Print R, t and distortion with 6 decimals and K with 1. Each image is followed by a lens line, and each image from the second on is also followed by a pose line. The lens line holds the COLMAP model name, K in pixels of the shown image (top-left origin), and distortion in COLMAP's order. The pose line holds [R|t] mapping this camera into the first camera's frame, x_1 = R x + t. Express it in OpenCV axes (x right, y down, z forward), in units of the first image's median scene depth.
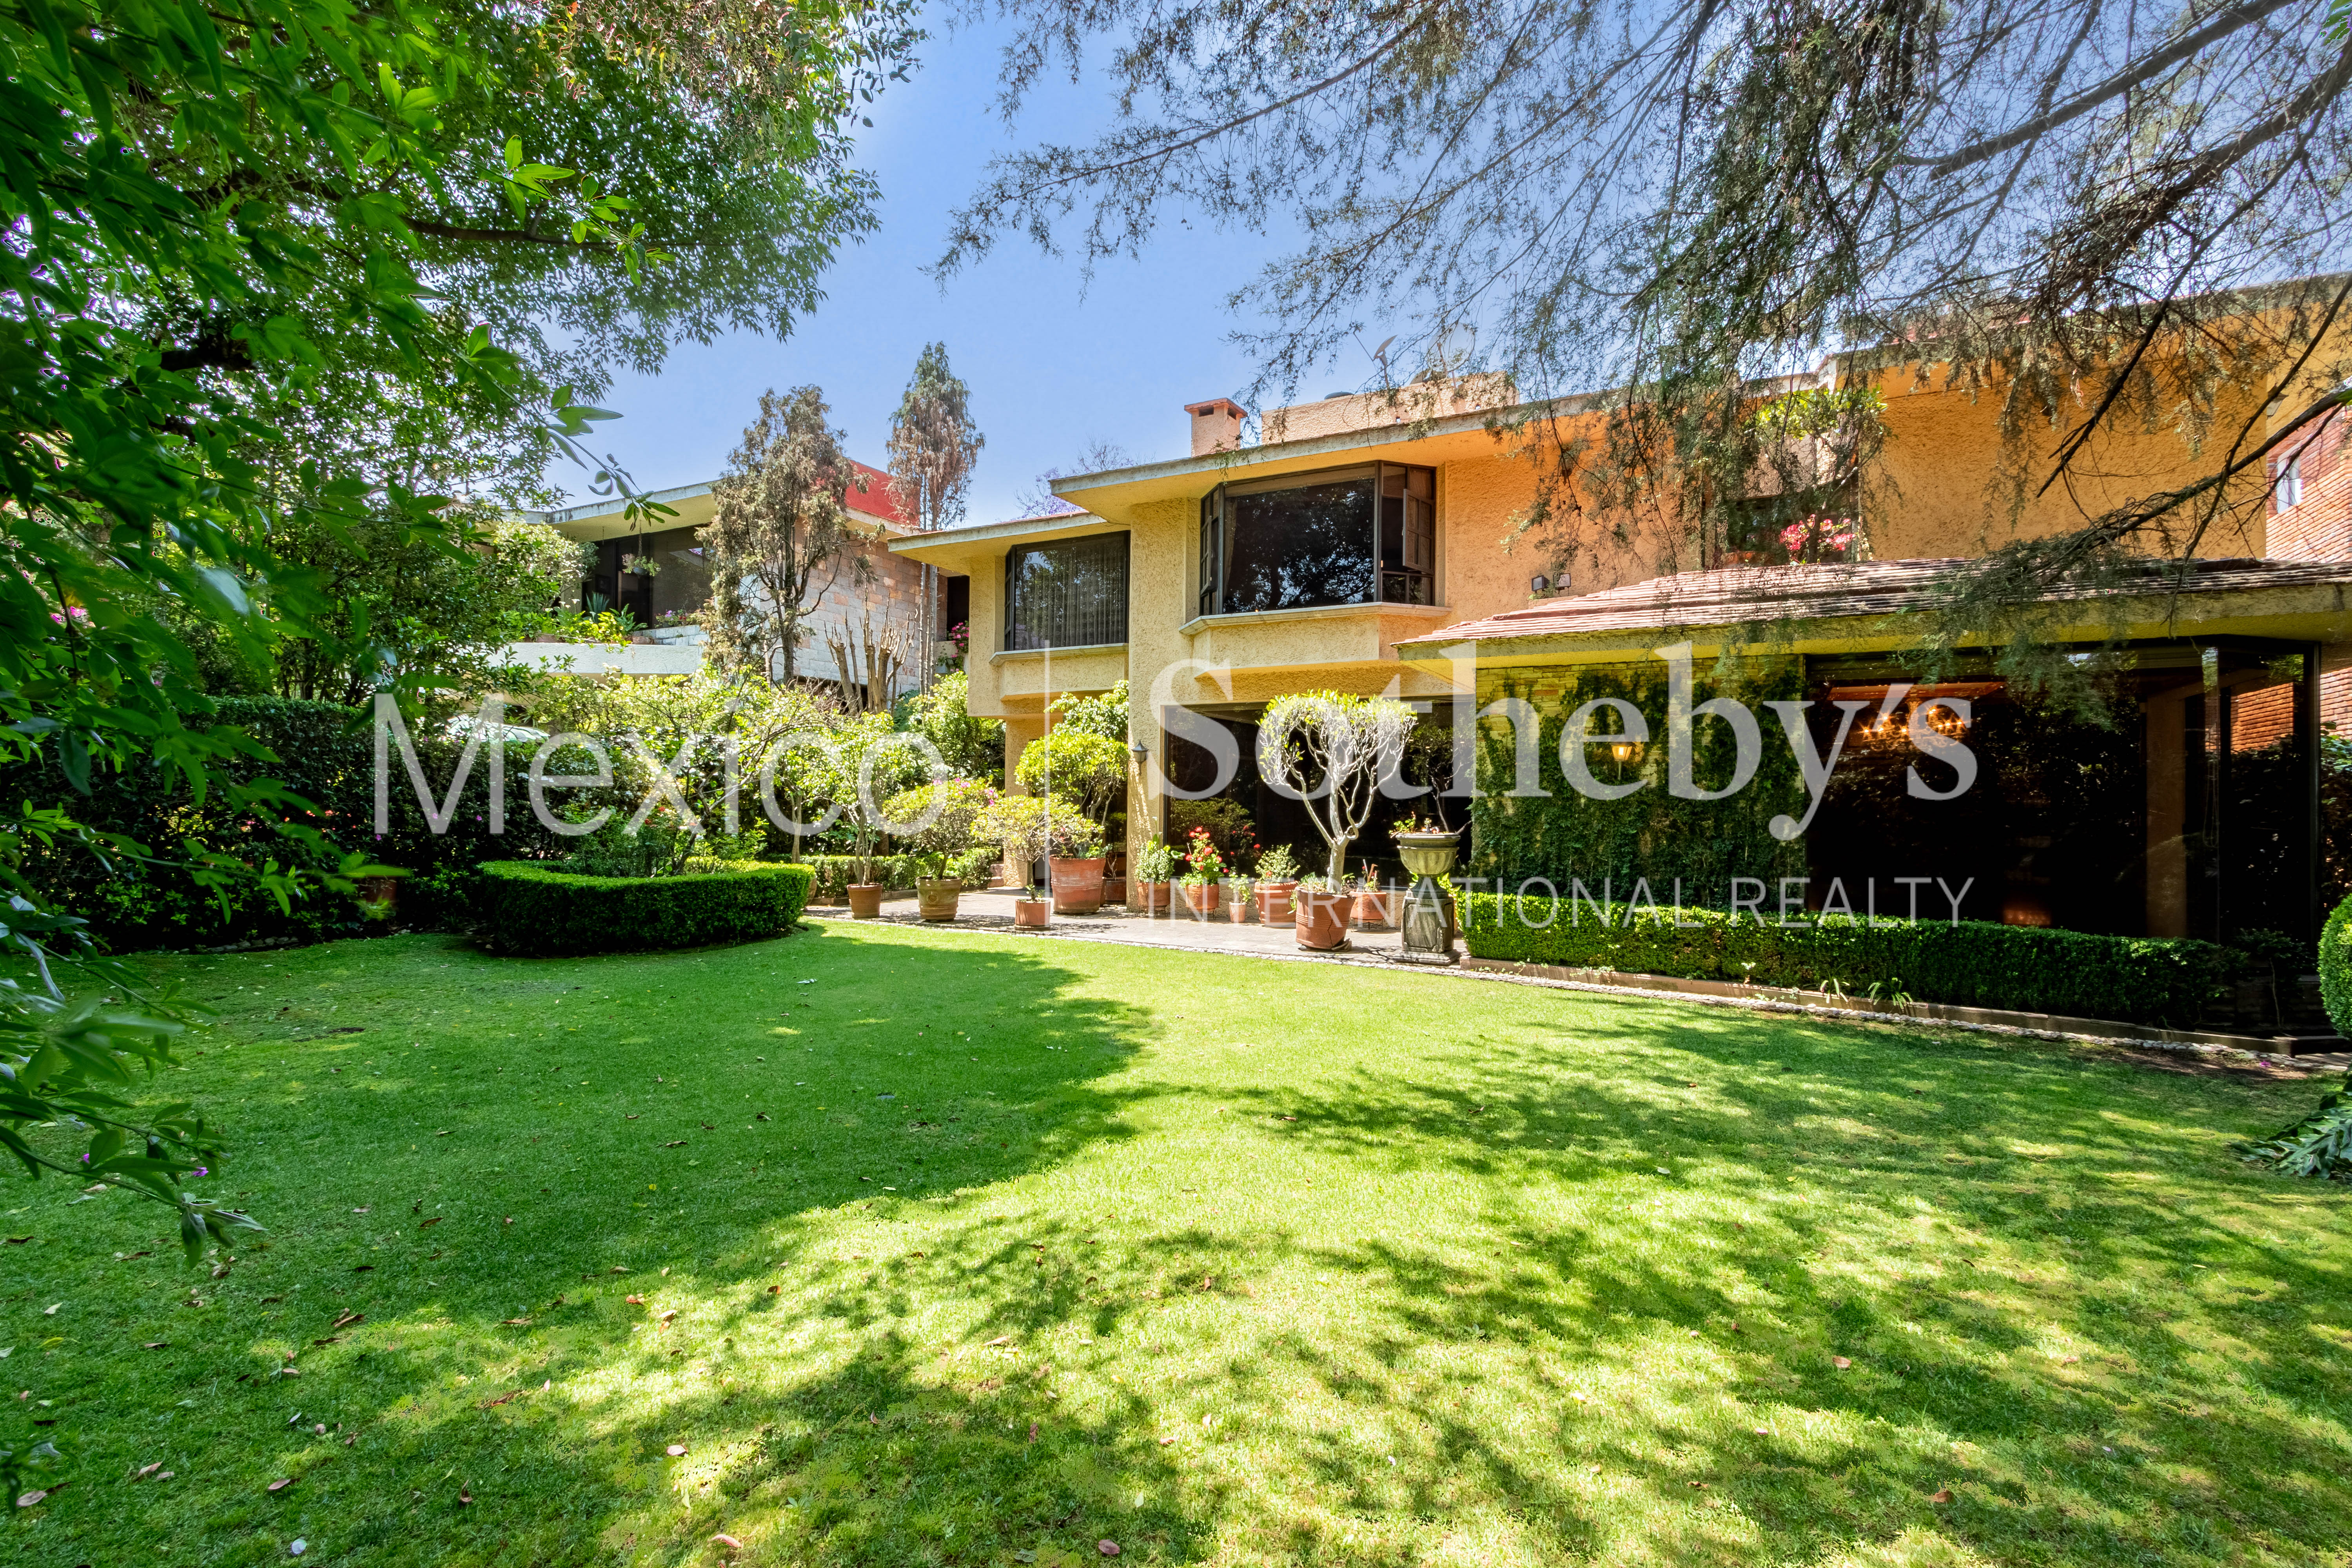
lens RADIAL K [[1098.3, 0, 1196.5], [0, 1098.3, 770.7], [0, 0, 1]] dist [0.008488, -0.003043]
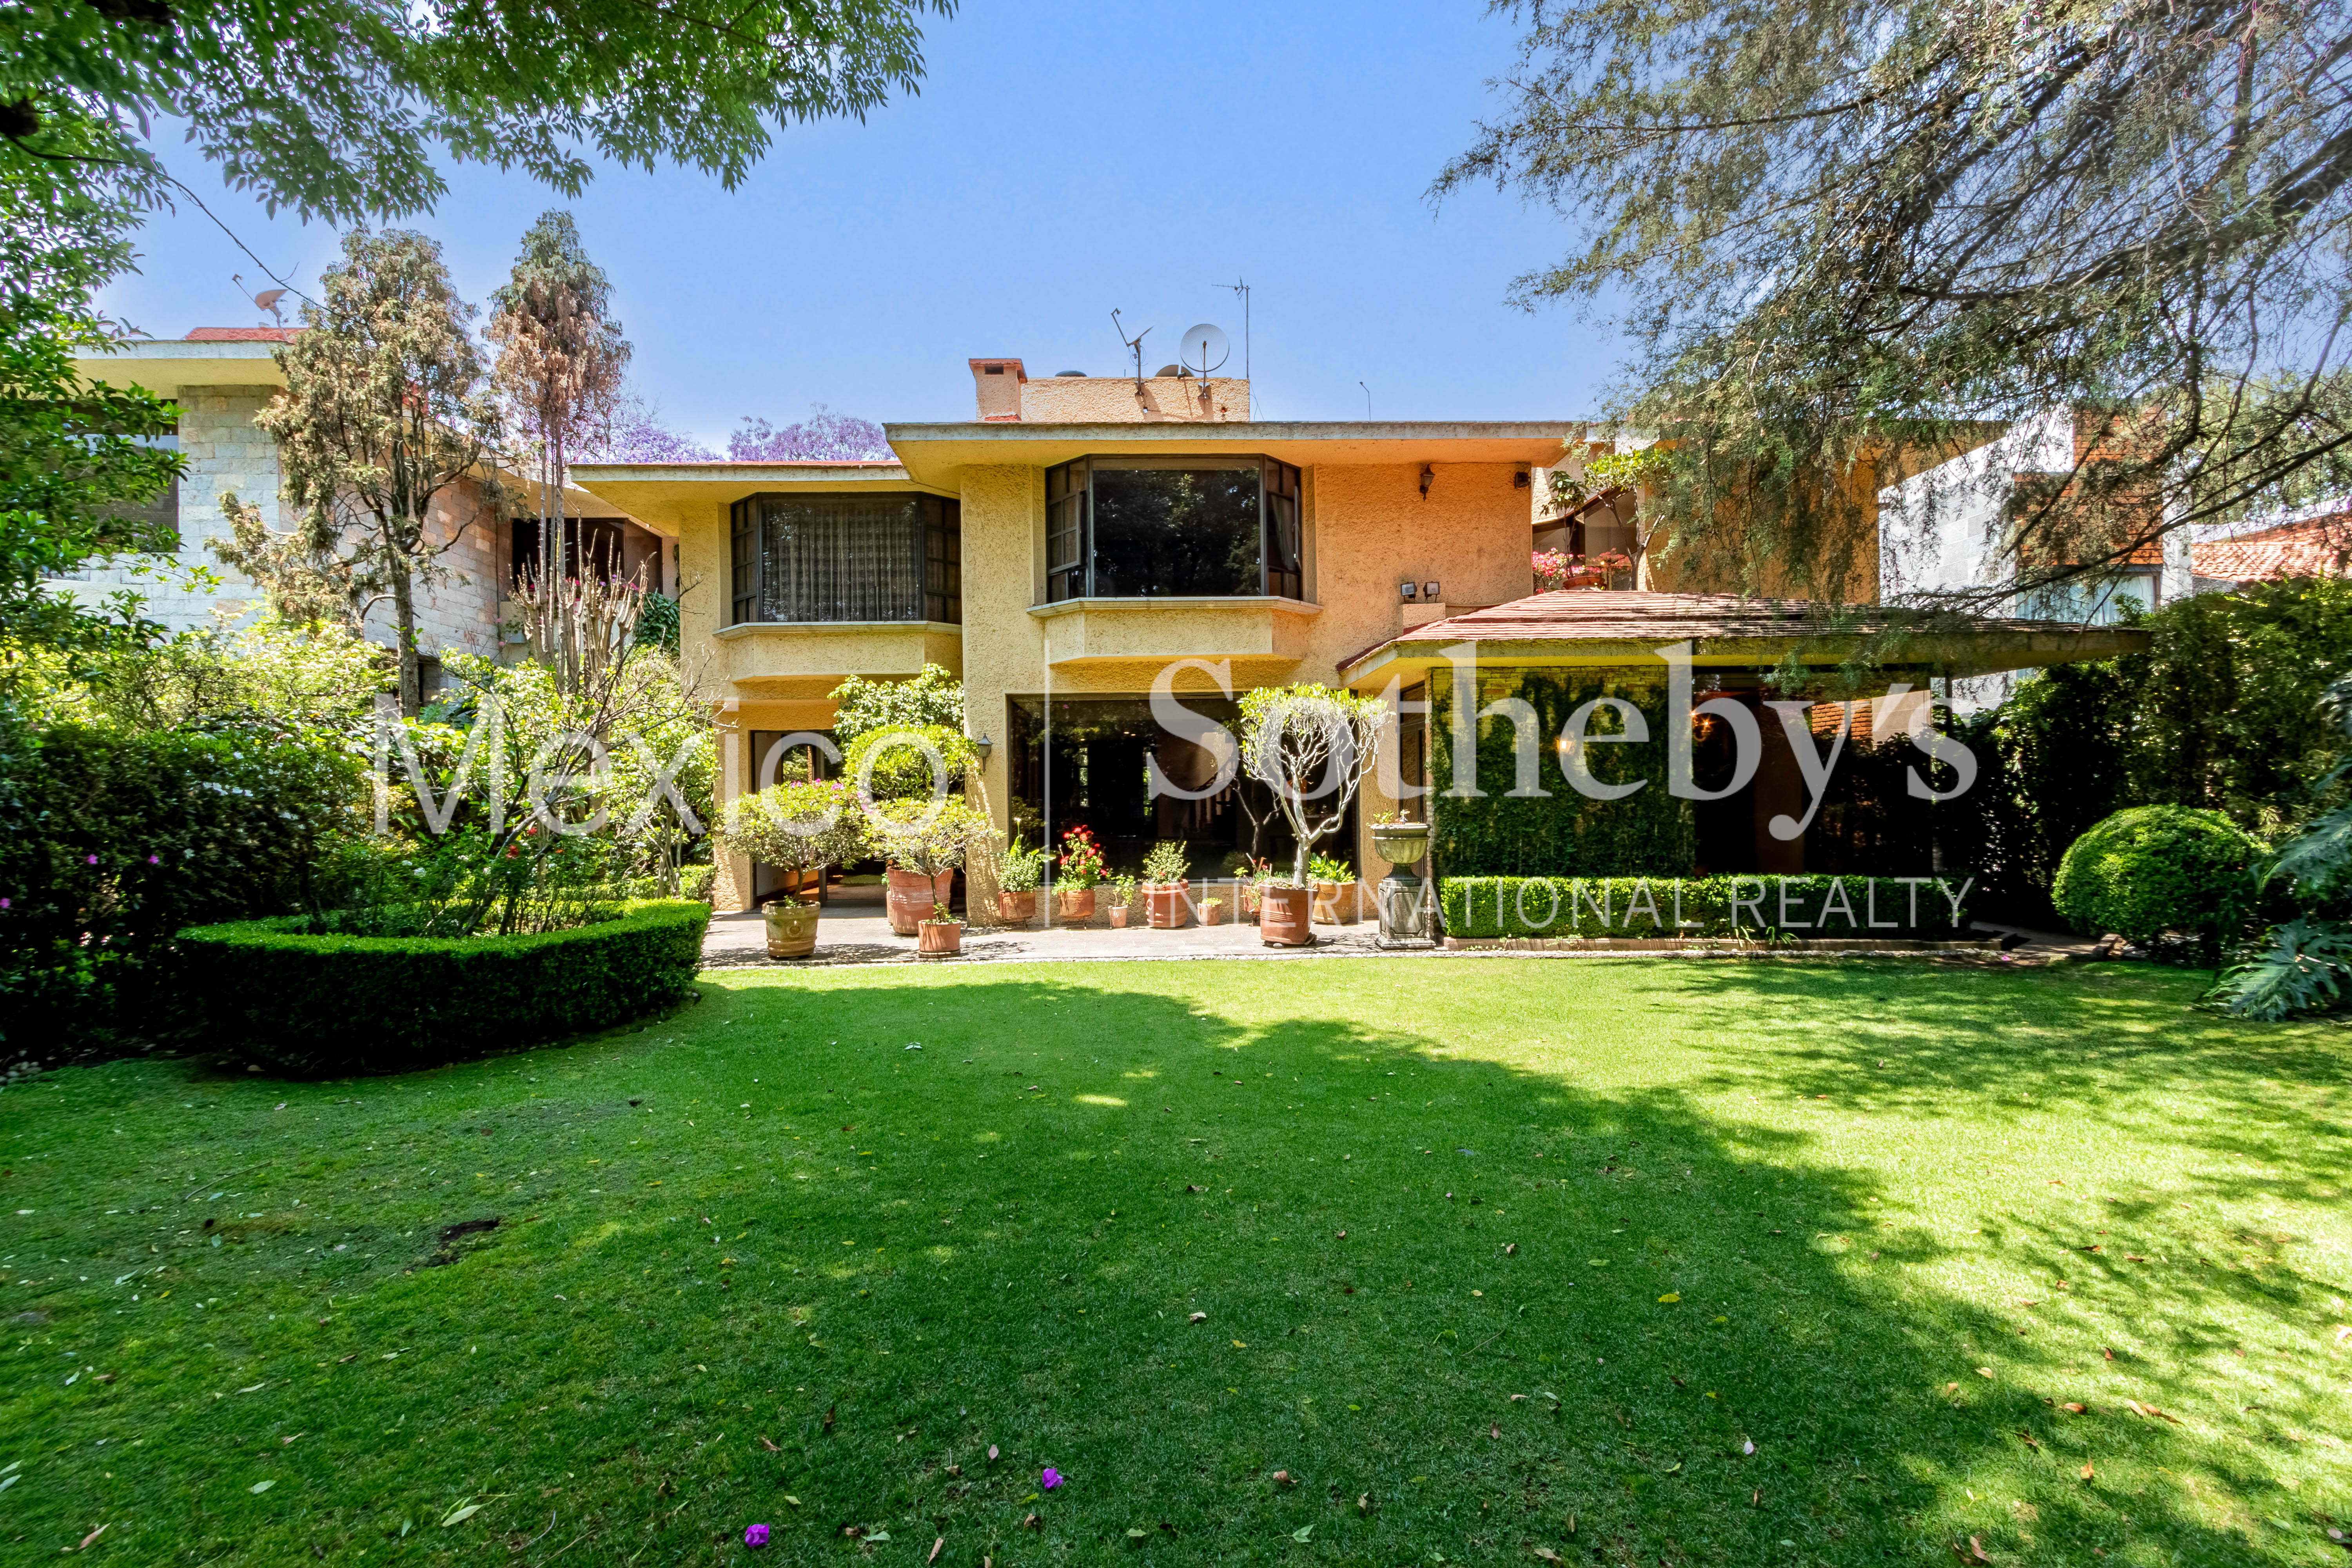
lens RADIAL K [[1098.3, 0, 1190.8], [0, 1098.3, 789.3], [0, 0, 1]] dist [0.008488, -0.003043]
pose [[0.861447, -0.020882, 0.507418, -0.463860], [0.009215, 0.999632, 0.025494, -0.003955], [-0.507764, -0.017286, 0.861323, 0.193219]]
